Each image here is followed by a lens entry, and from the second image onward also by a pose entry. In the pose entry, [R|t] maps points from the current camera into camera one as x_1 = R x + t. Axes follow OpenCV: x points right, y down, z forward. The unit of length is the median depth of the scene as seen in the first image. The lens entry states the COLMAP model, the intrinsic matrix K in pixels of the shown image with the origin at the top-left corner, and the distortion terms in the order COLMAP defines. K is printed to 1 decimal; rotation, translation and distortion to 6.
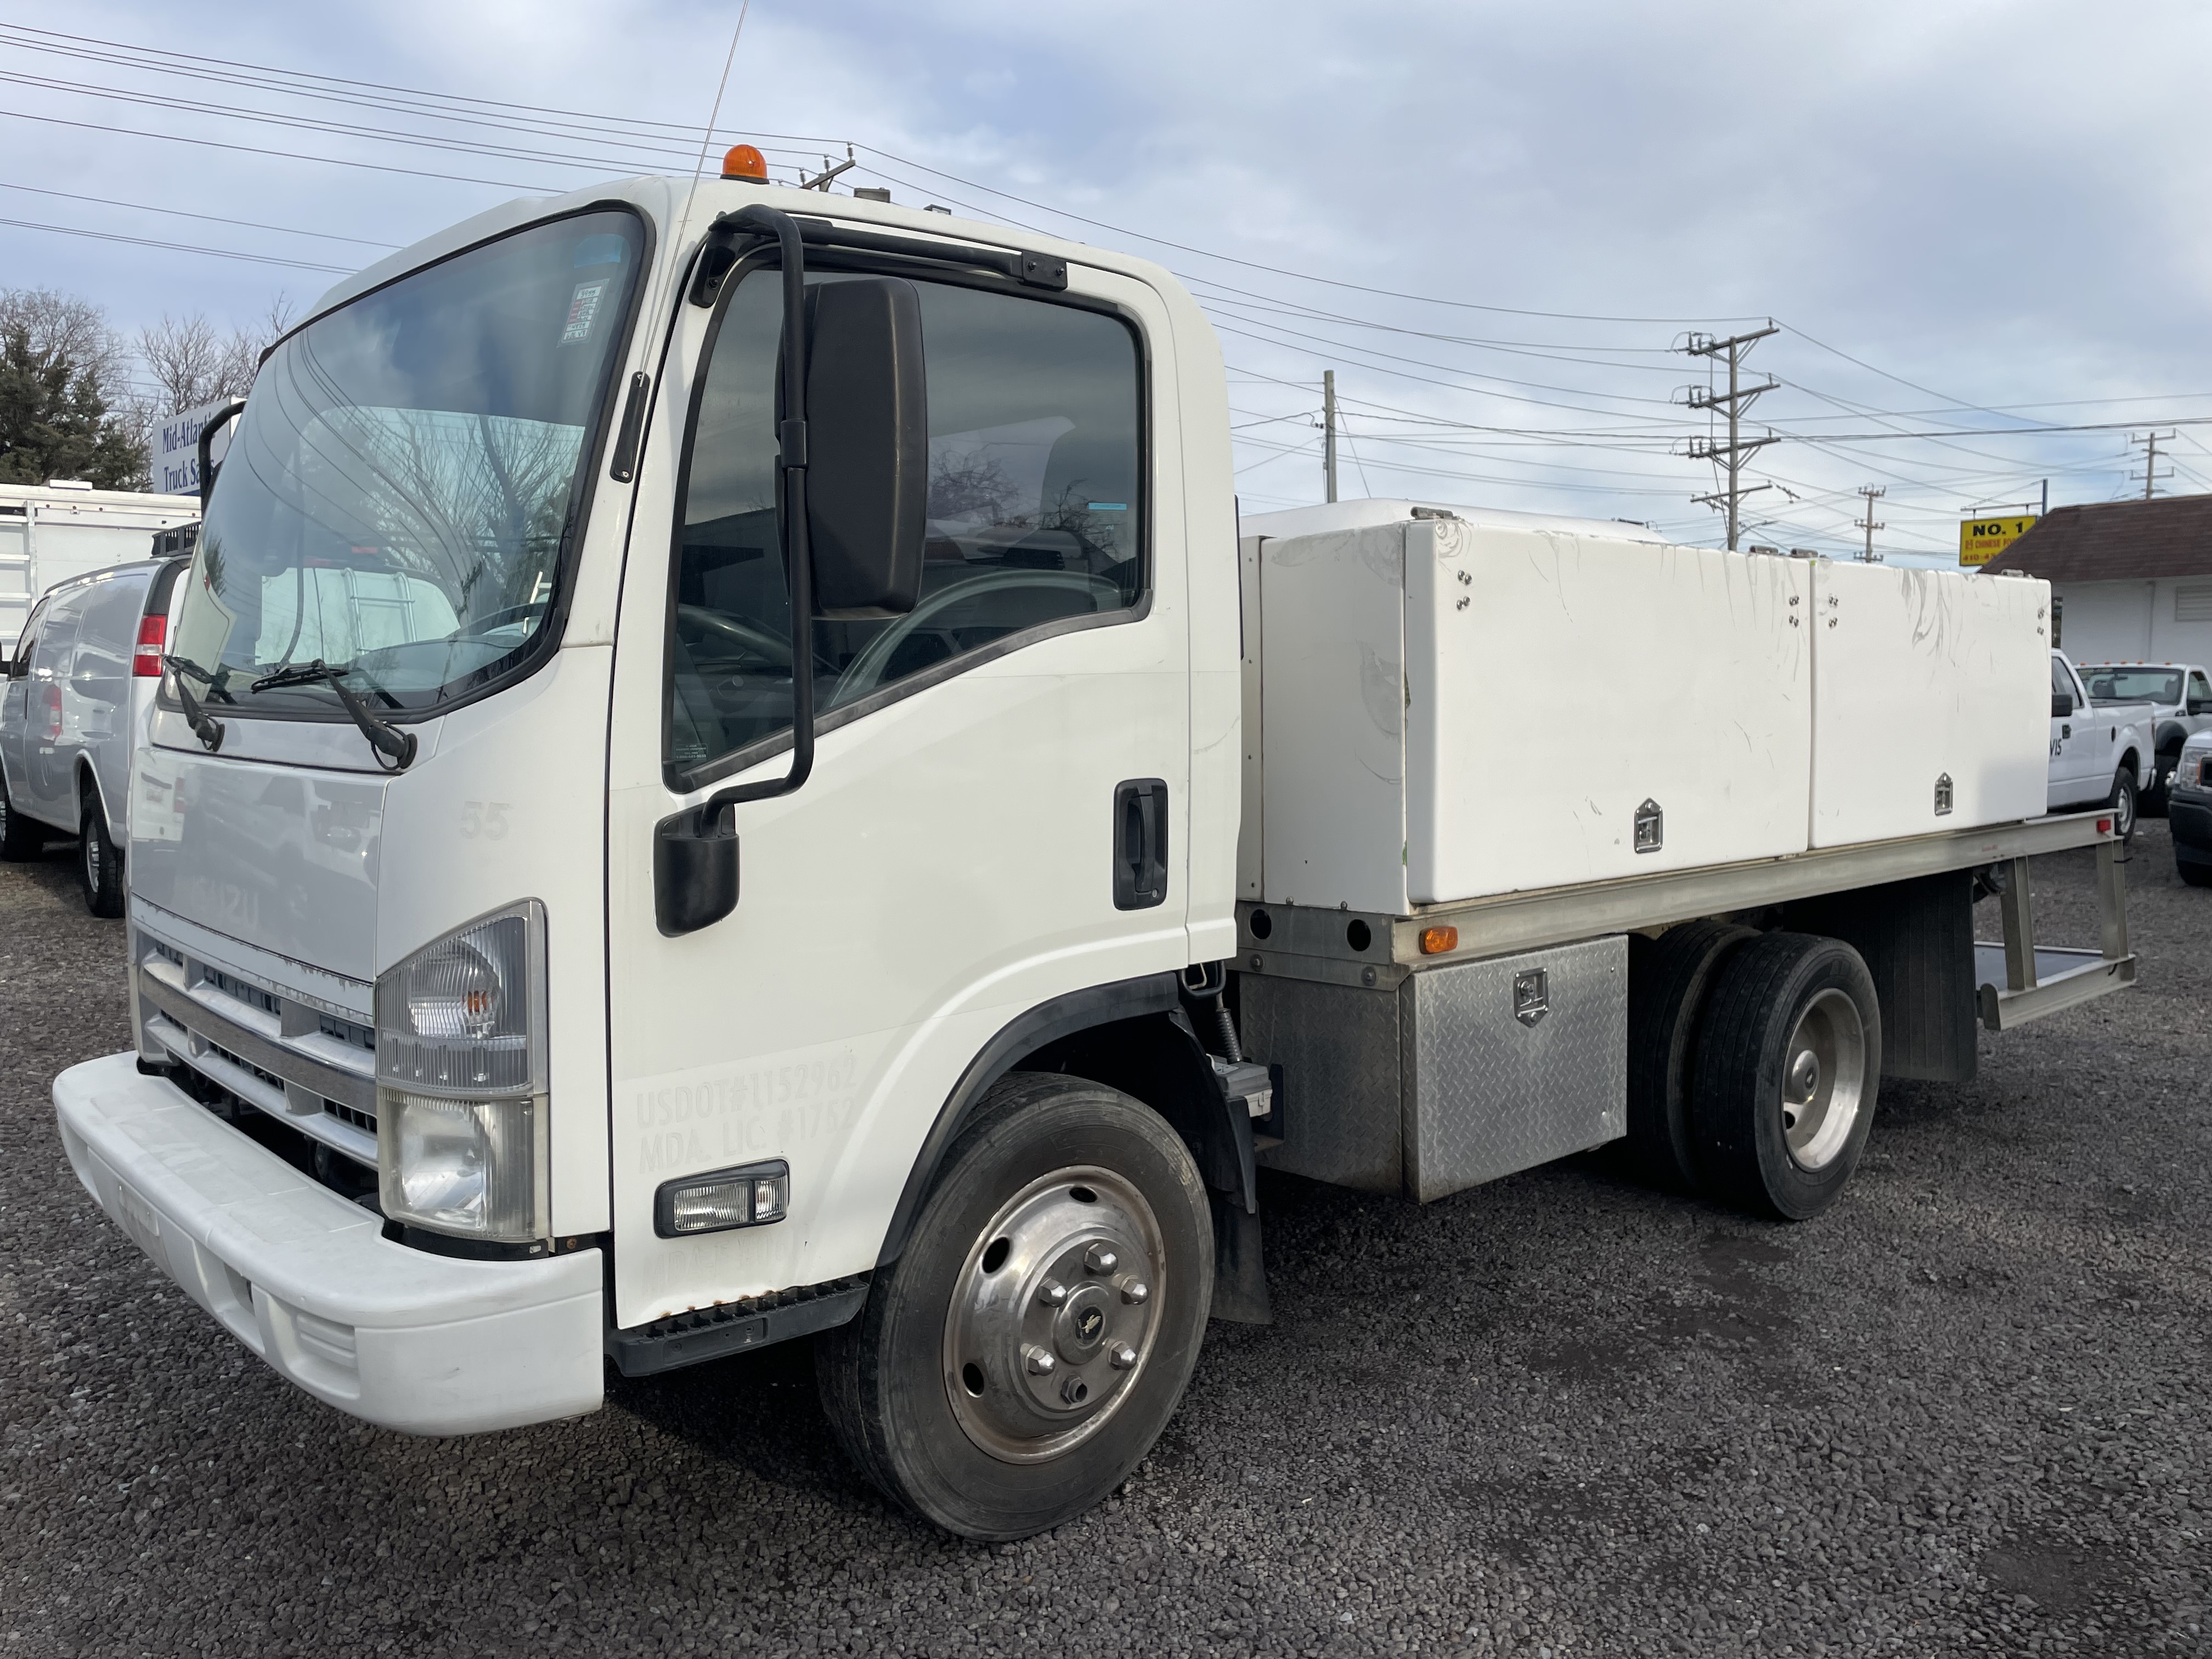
lens RADIAL K [[1676.4, 0, 1135.4], [0, 1676.4, 823.4], [0, 0, 1]] dist [0.004241, 0.001759]
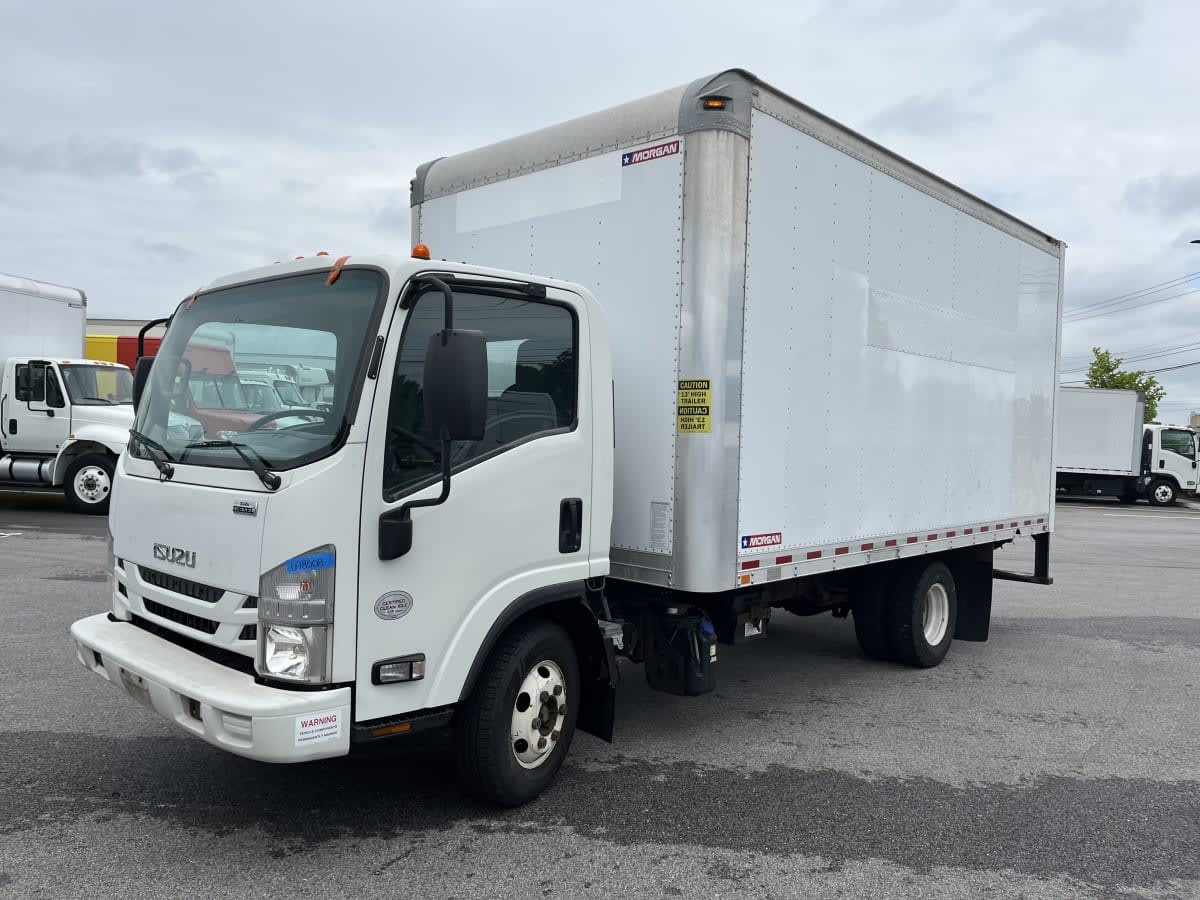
lens RADIAL K [[915.1, 0, 600.0], [0, 915.1, 450.0], [0, 0, 1]] dist [0.006164, 0.004983]
pose [[0.998215, 0.021341, 0.055779, -0.035993], [-0.017457, 0.997449, -0.069220, -0.007017], [-0.057114, 0.068123, 0.996041, -0.361588]]
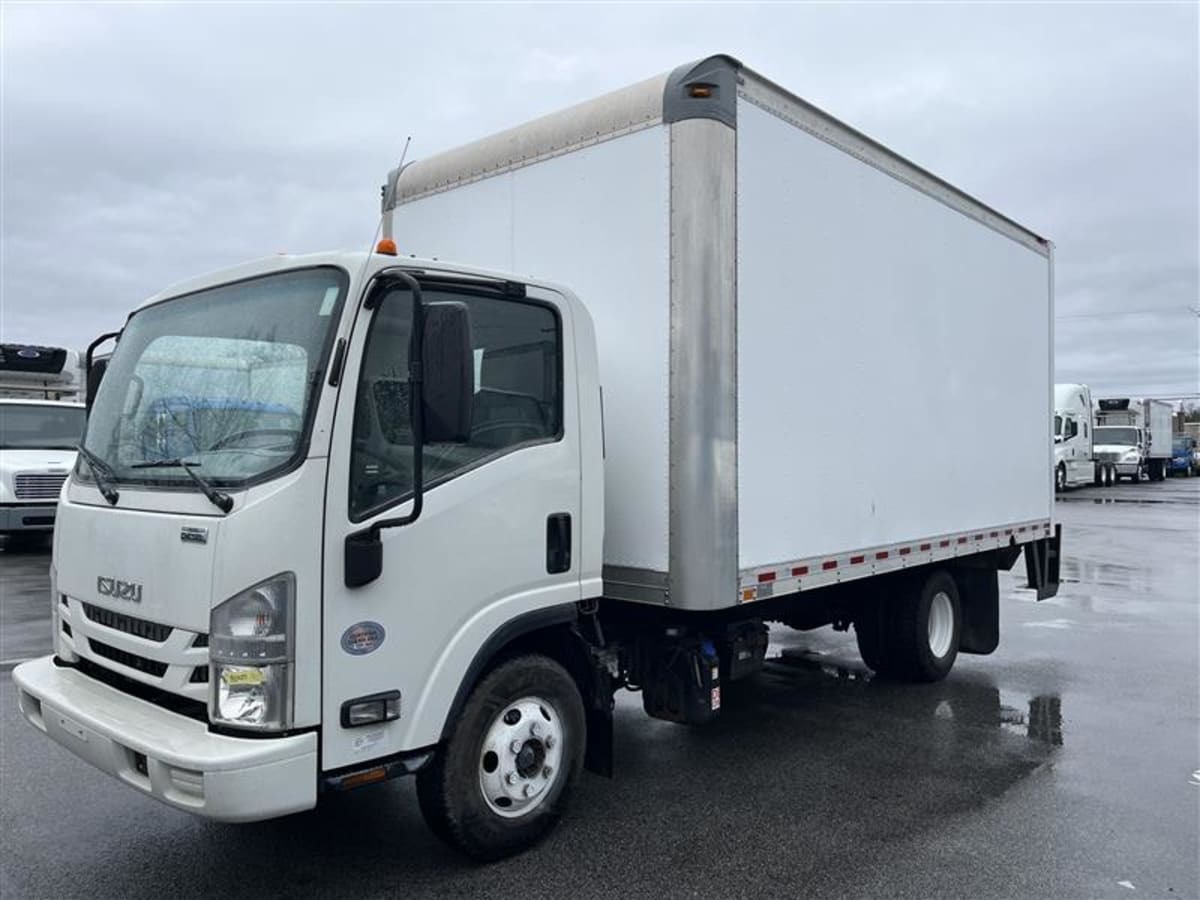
lens RADIAL K [[909.4, 0, 616.0], [0, 909.4, 446.7], [0, 0, 1]] dist [0.004241, 0.001759]
pose [[0.996192, -0.004379, 0.087078, -0.030985], [0.012543, 0.995547, -0.093427, -0.001940], [-0.086281, 0.094164, 0.991811, -0.231728]]
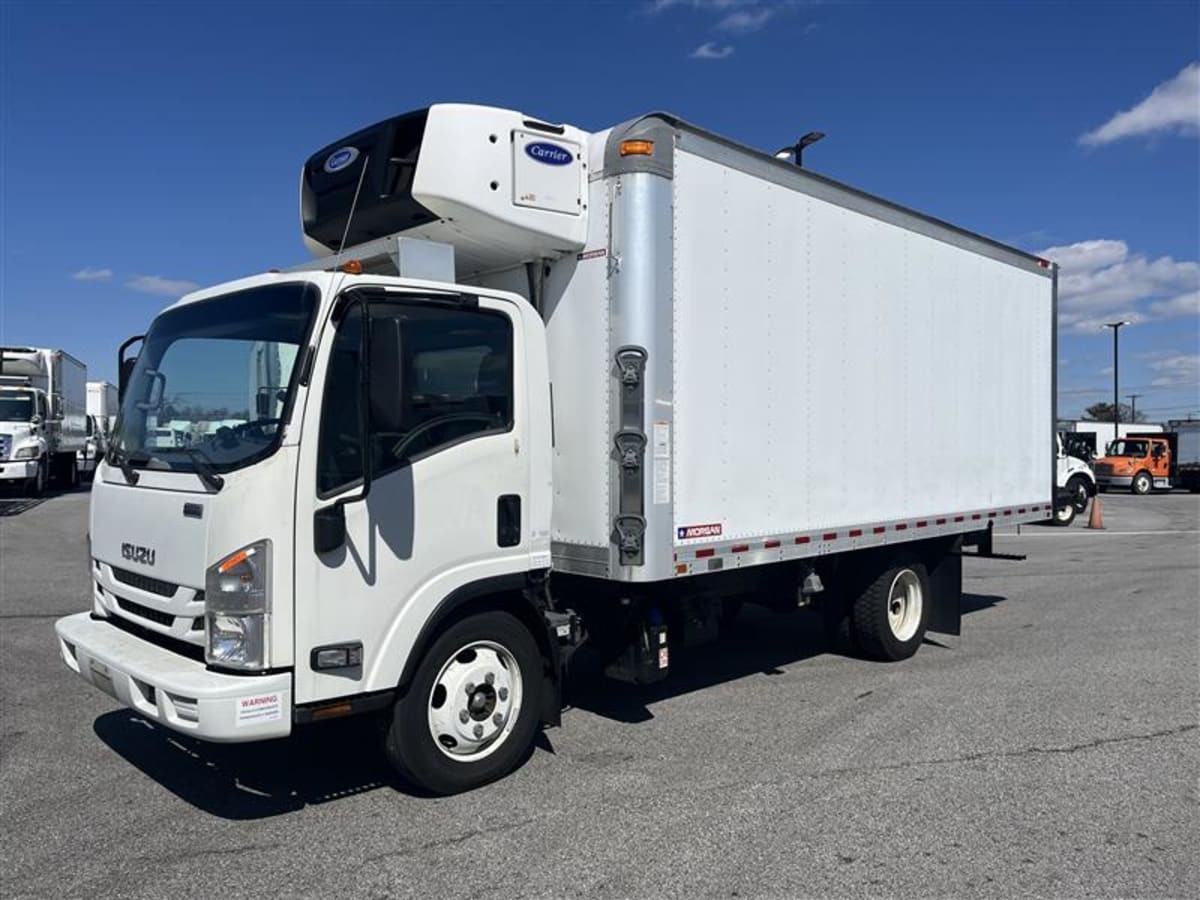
lens RADIAL K [[920.4, 0, 600.0], [0, 920.4, 450.0], [0, 0, 1]] dist [0.002486, -0.001303]
pose [[0.999840, -0.002150, 0.017744, 0.139502], [0.003490, 0.997115, -0.075827, 0.014688], [-0.017530, 0.075877, 0.996963, -0.463809]]
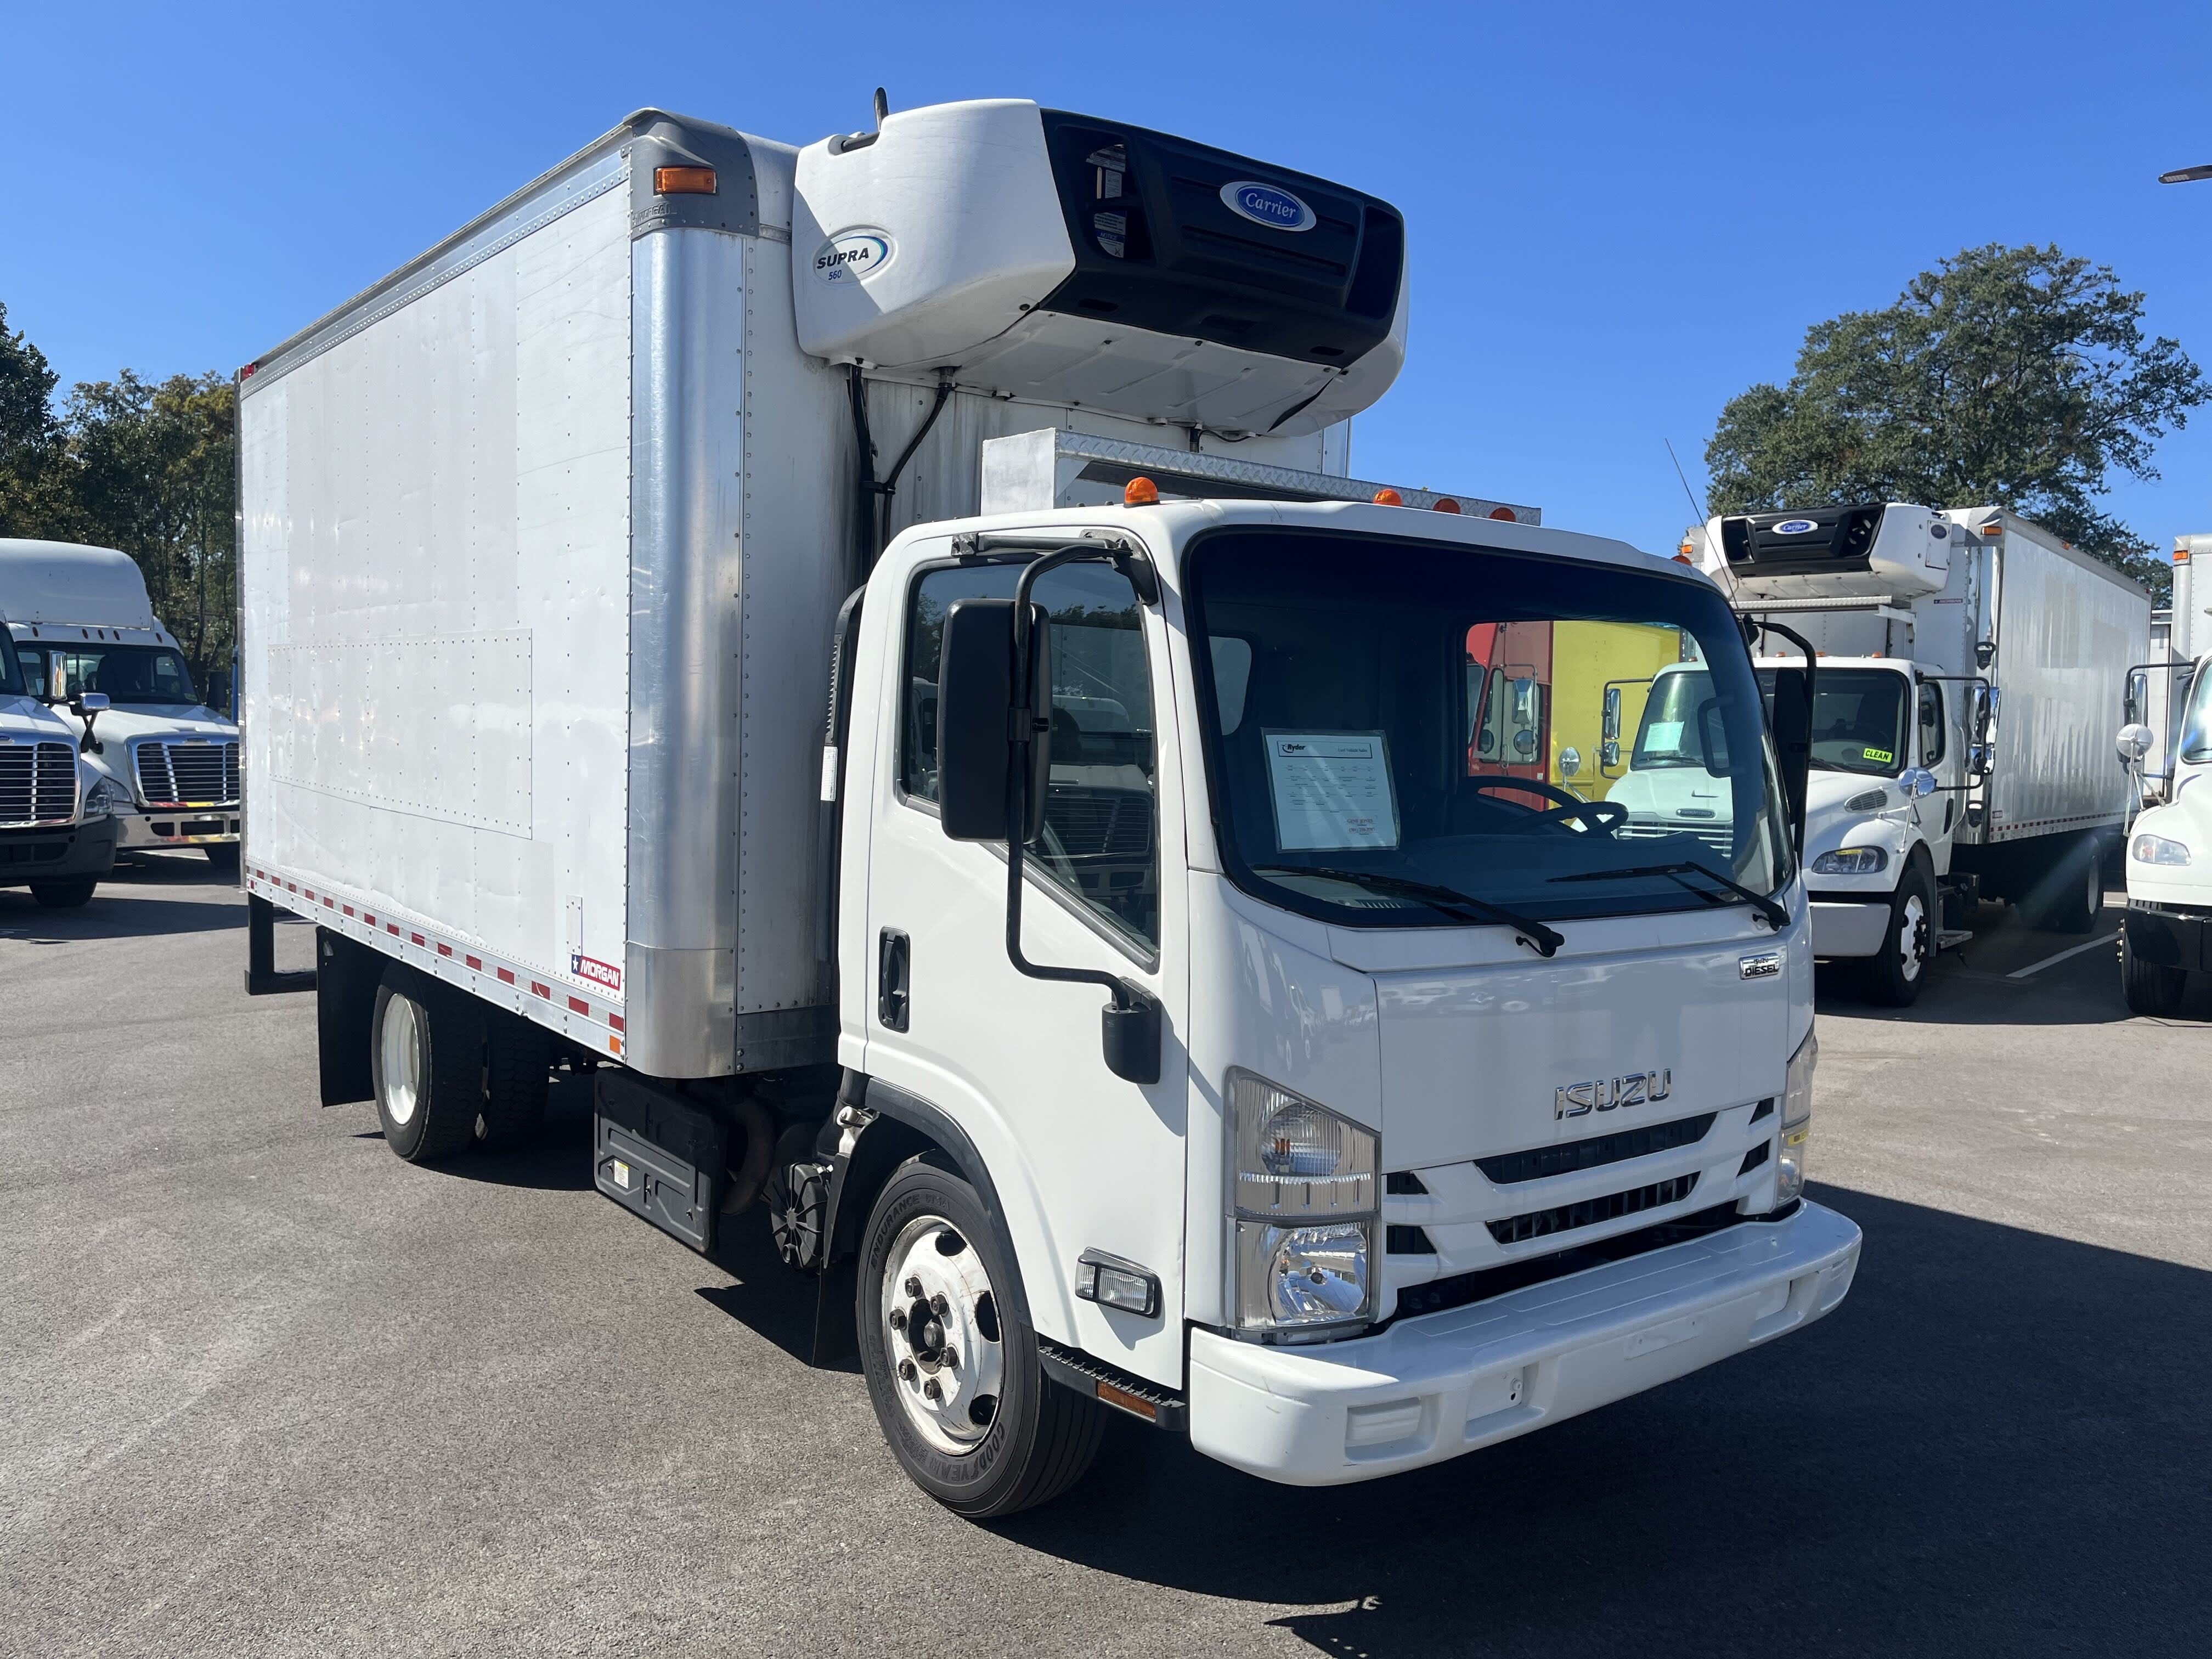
lens RADIAL K [[1676.4, 0, 1135.4], [0, 1676.4, 823.4], [0, 0, 1]] dist [0.004241, 0.001759]
pose [[0.109464, -0.056146, 0.992404, -2.056474], [0.056264, 0.997153, 0.050209, -0.247214], [-0.992397, 0.050341, 0.112311, 1.385627]]
